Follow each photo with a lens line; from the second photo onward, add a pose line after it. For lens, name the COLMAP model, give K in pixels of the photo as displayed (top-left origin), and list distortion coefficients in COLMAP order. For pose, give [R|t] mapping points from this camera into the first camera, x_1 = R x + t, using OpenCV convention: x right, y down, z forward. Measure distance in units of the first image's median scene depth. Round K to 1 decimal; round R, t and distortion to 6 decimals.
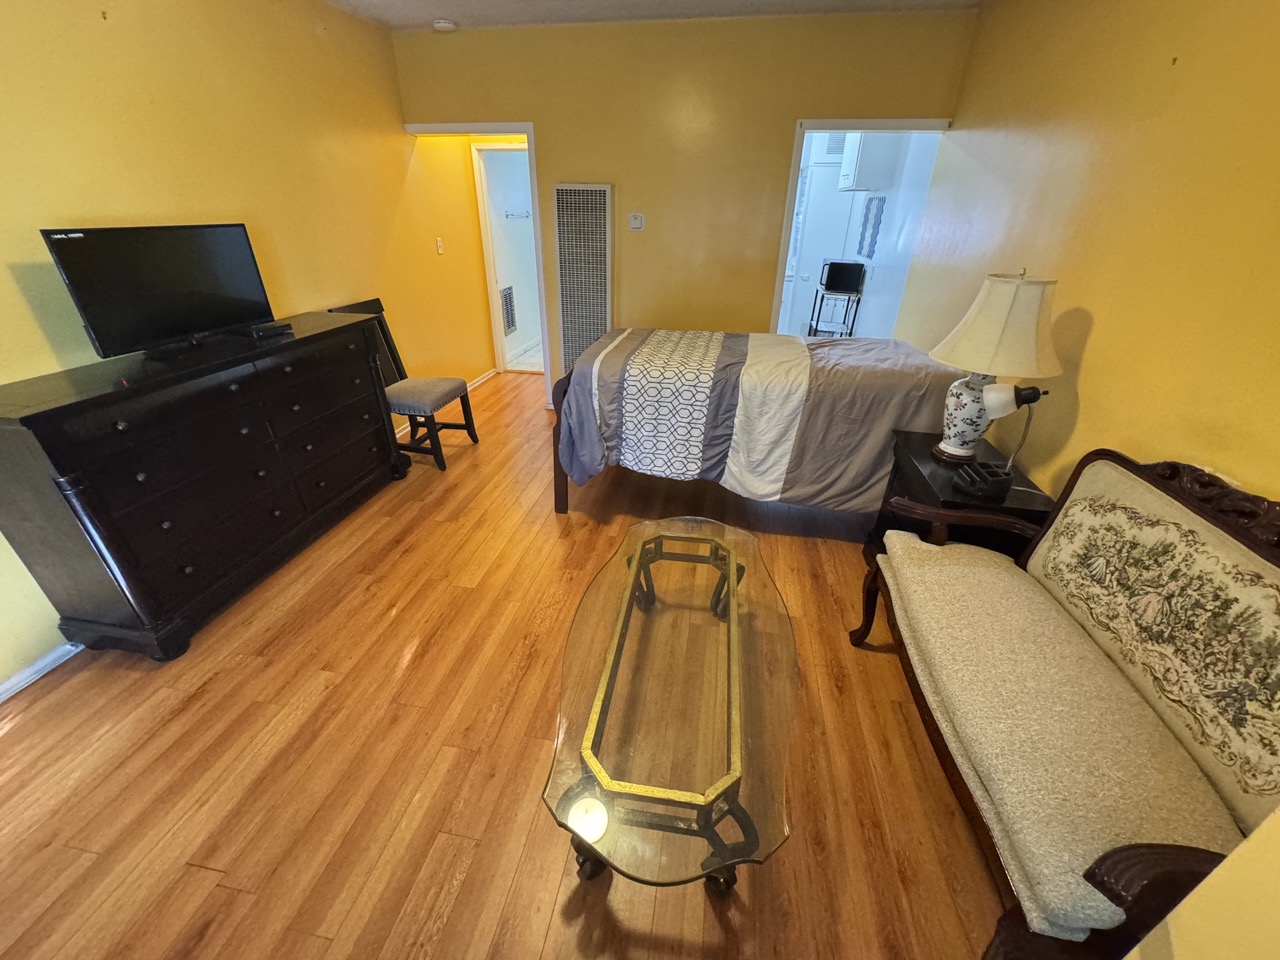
lens RADIAL K [[510.4, 0, 640.6], [0, 510.4, 480.0], [0, 0, 1]] dist [-0.004540, 0.000771]
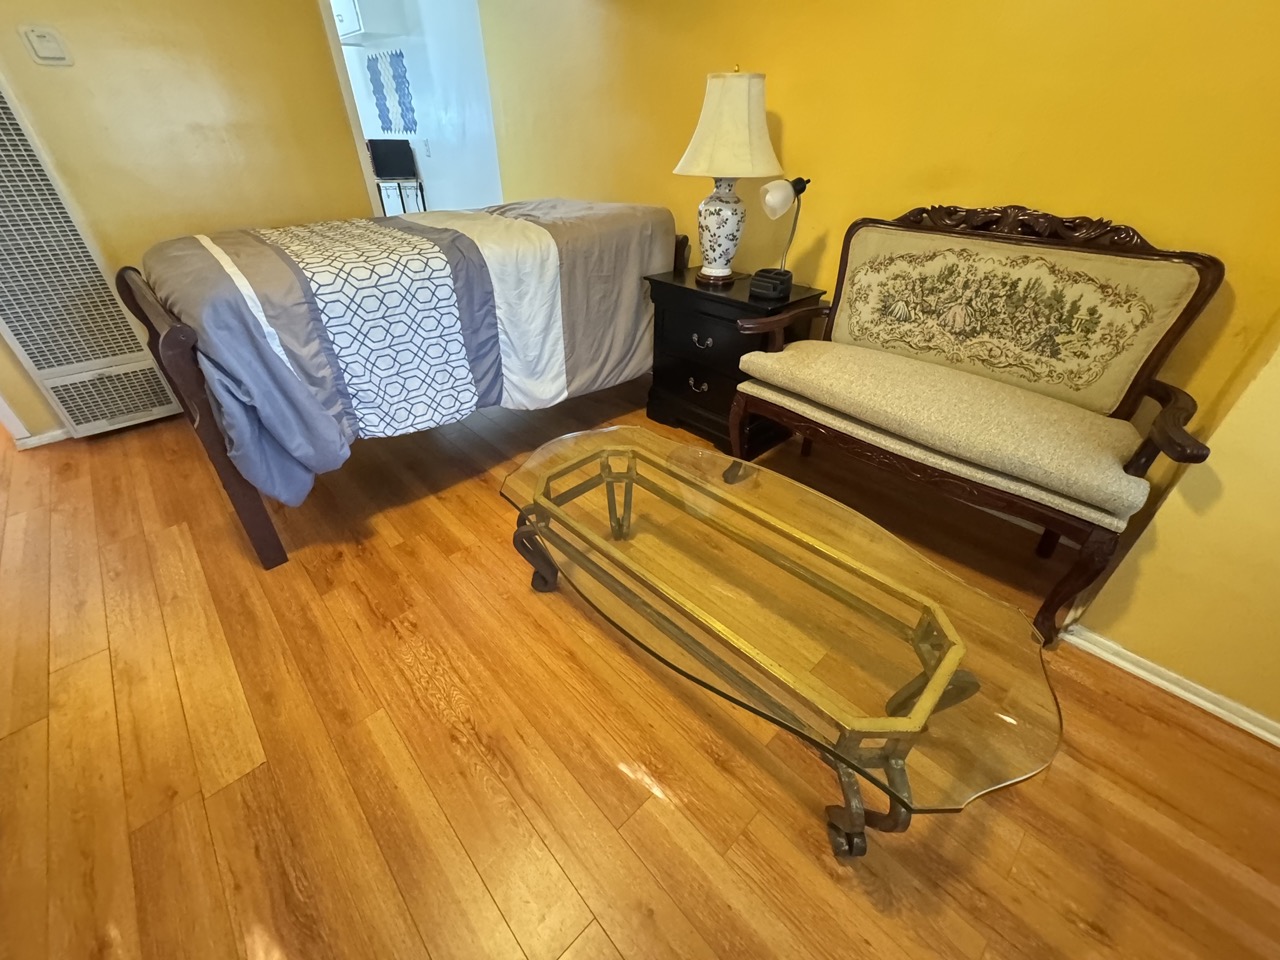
lens RADIAL K [[510.4, 0, 640.9], [0, 510.4, 481.8], [0, 0, 1]] dist [-0.004540, 0.000771]
pose [[0.599057, -0.467128, 0.650325, -0.337374], [0.380540, 0.880698, 0.282065, -0.035838], [-0.704500, 0.078502, 0.705349, 0.403303]]
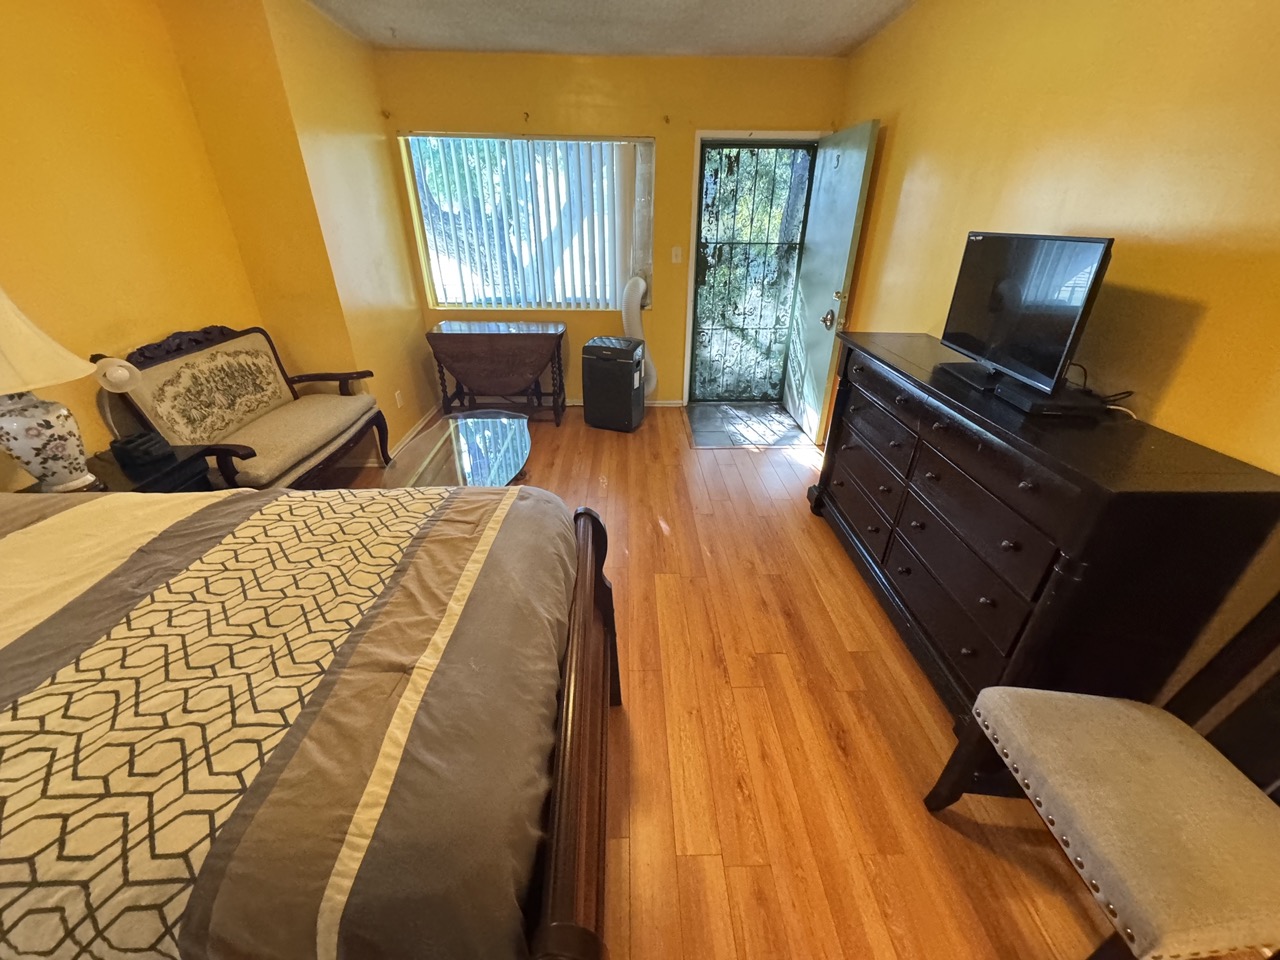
lens RADIAL K [[510.4, 0, 641.0], [0, 510.4, 482.4], [0, 0, 1]] dist [-0.004540, 0.000771]
pose [[-0.980669, 0.074218, -0.181054, -0.139471], [-0.107970, 0.566431, 0.817006, -0.822324], [0.163191, 0.820760, -0.547468, 1.572815]]
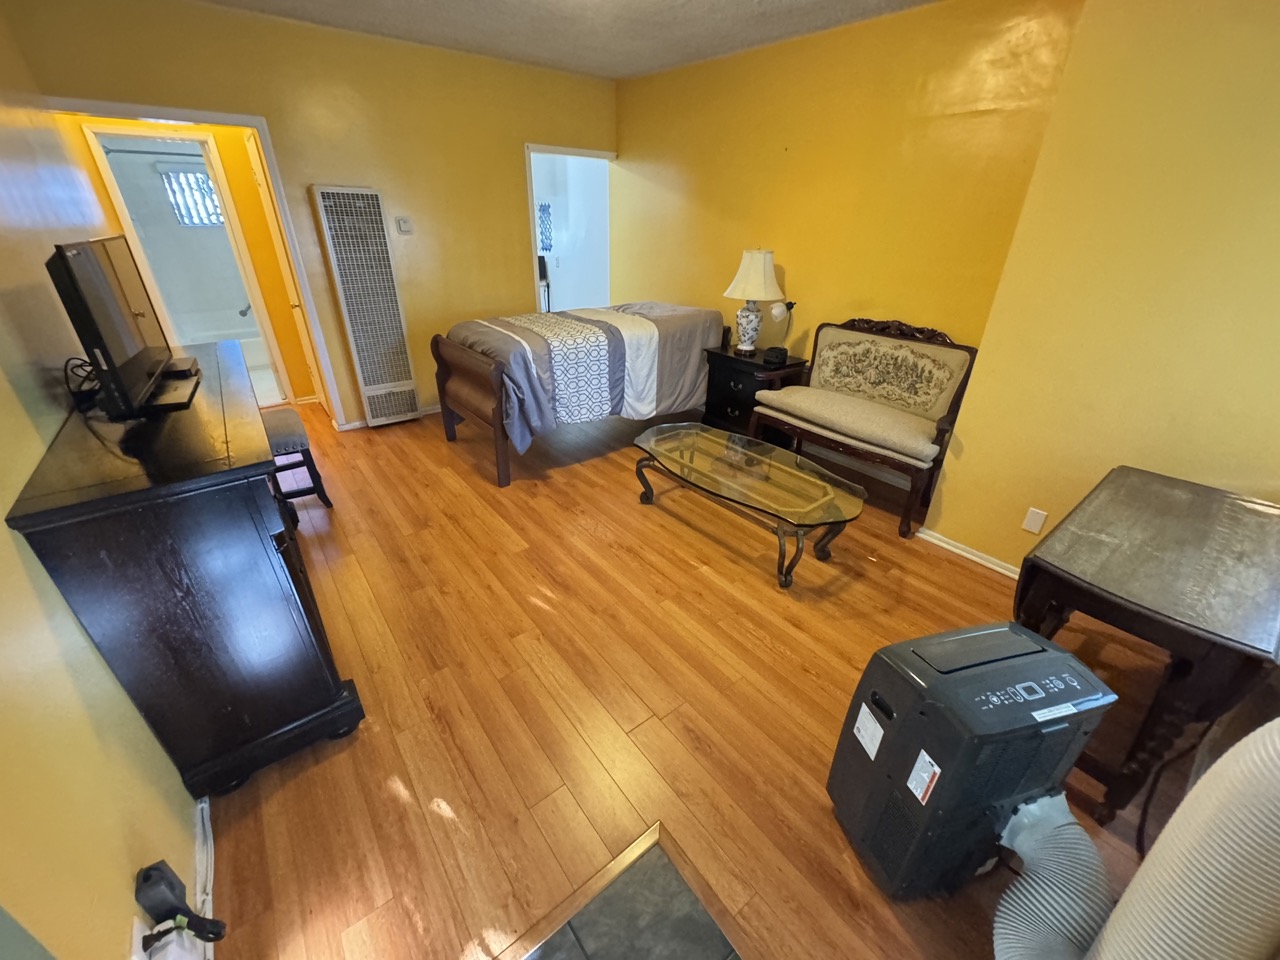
lens RADIAL K [[510.4, 0, 641.4], [0, 510.4, 480.0], [0, 0, 1]] dist [-0.004540, 0.000771]
pose [[0.672785, -0.341181, 0.656473, -0.954207], [0.341770, 0.930292, 0.133228, 0.006627], [-0.656166, 0.134728, 0.742492, -0.032860]]
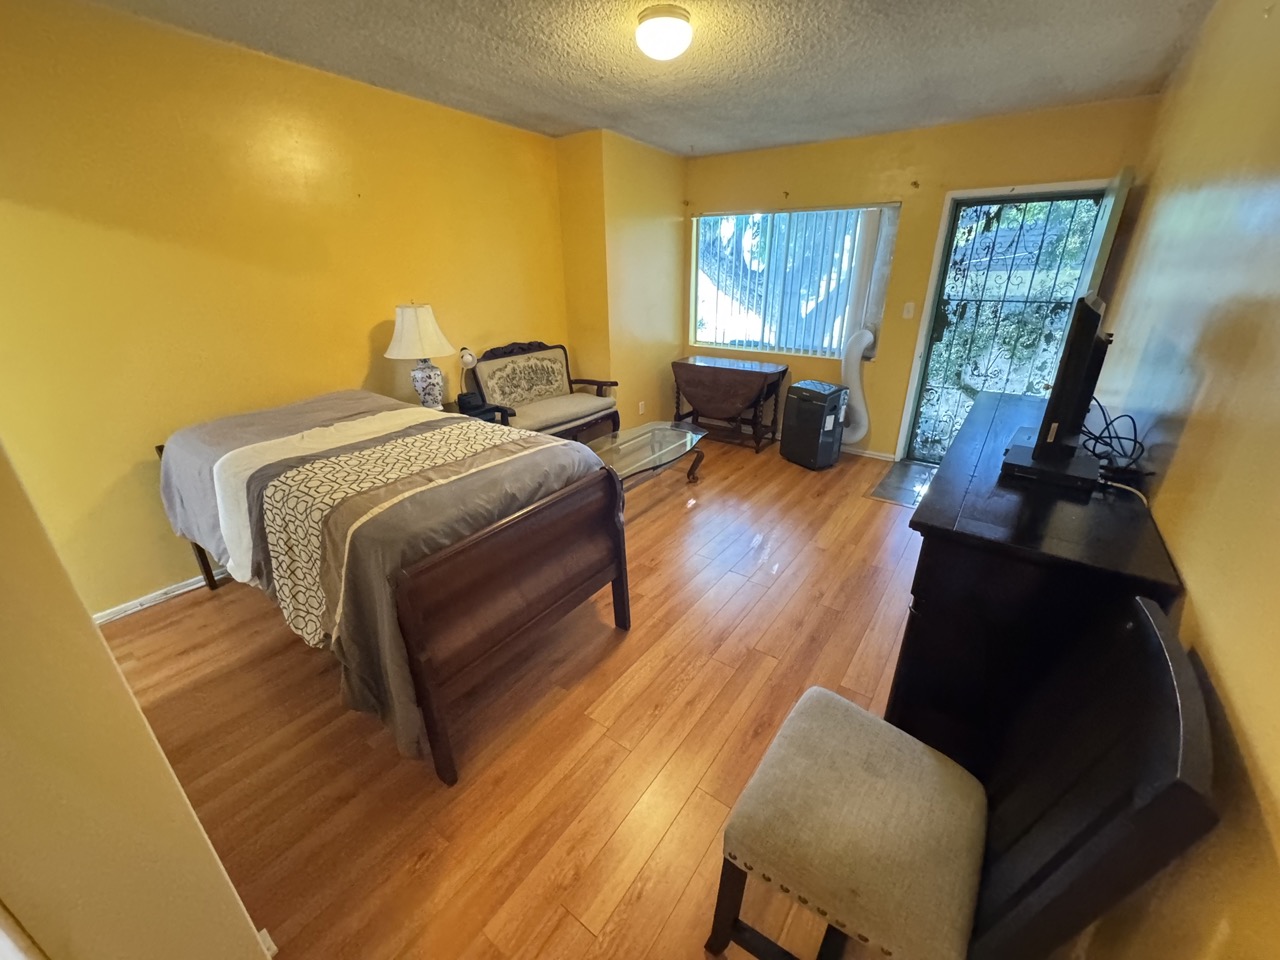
lens RADIAL K [[510.4, 0, 640.5], [0, 510.4, 483.3], [0, 0, 1]] dist [-0.004540, 0.000771]
pose [[-0.897743, -0.175899, 0.403878, -0.656341], [0.203108, 0.648281, 0.733811, -0.947277], [-0.390904, 0.740804, -0.546263, 1.769667]]
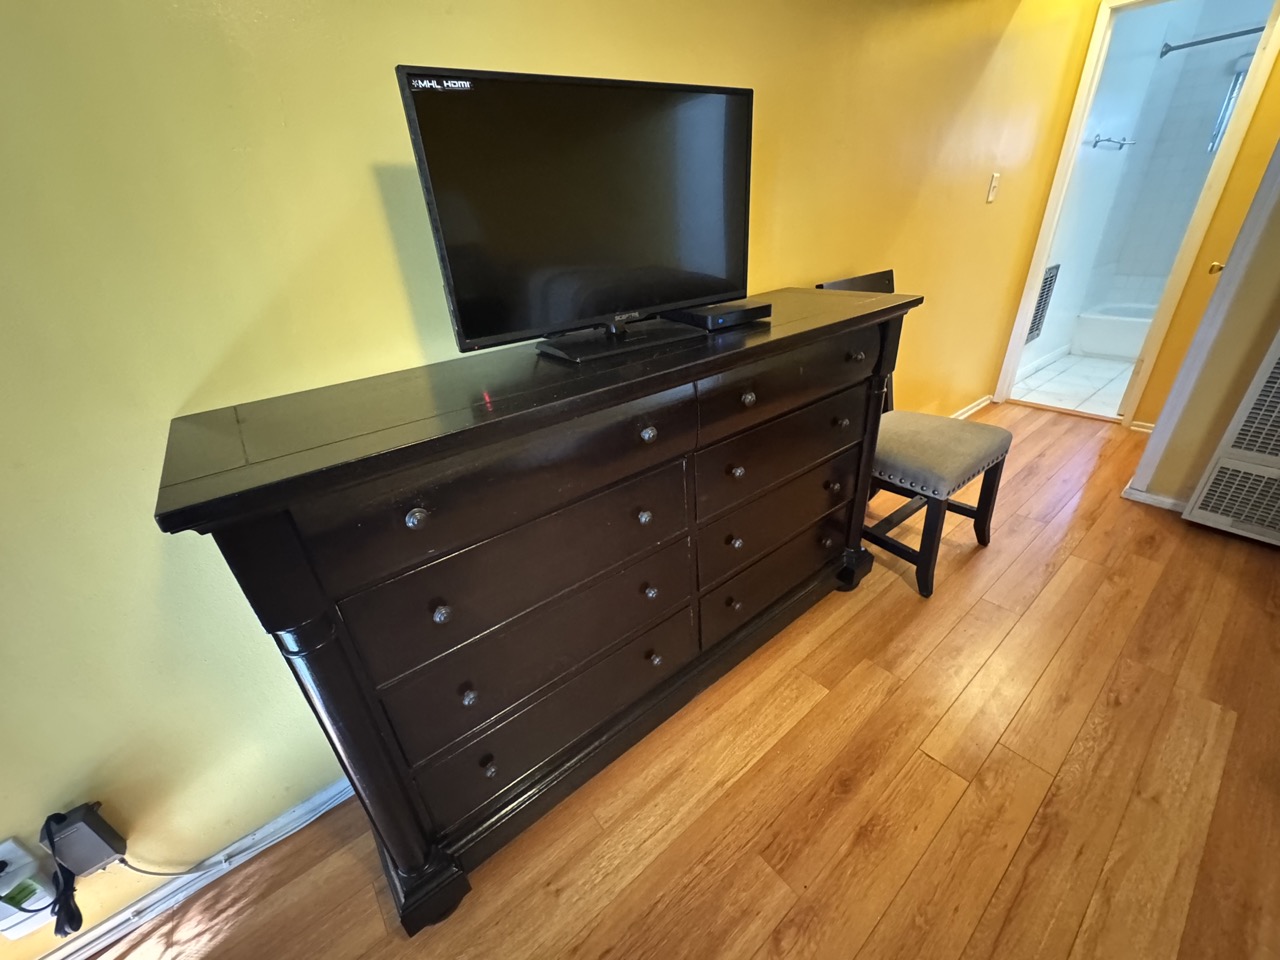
lens RADIAL K [[510.4, 0, 639.5], [0, 510.4, 479.9], [0, 0, 1]] dist [-0.004540, 0.000771]
pose [[0.749146, 0.253153, -0.612123, -0.511741], [-0.246083, 0.964318, 0.097641, -0.185268], [0.614999, 0.077486, 0.784711, 0.635250]]
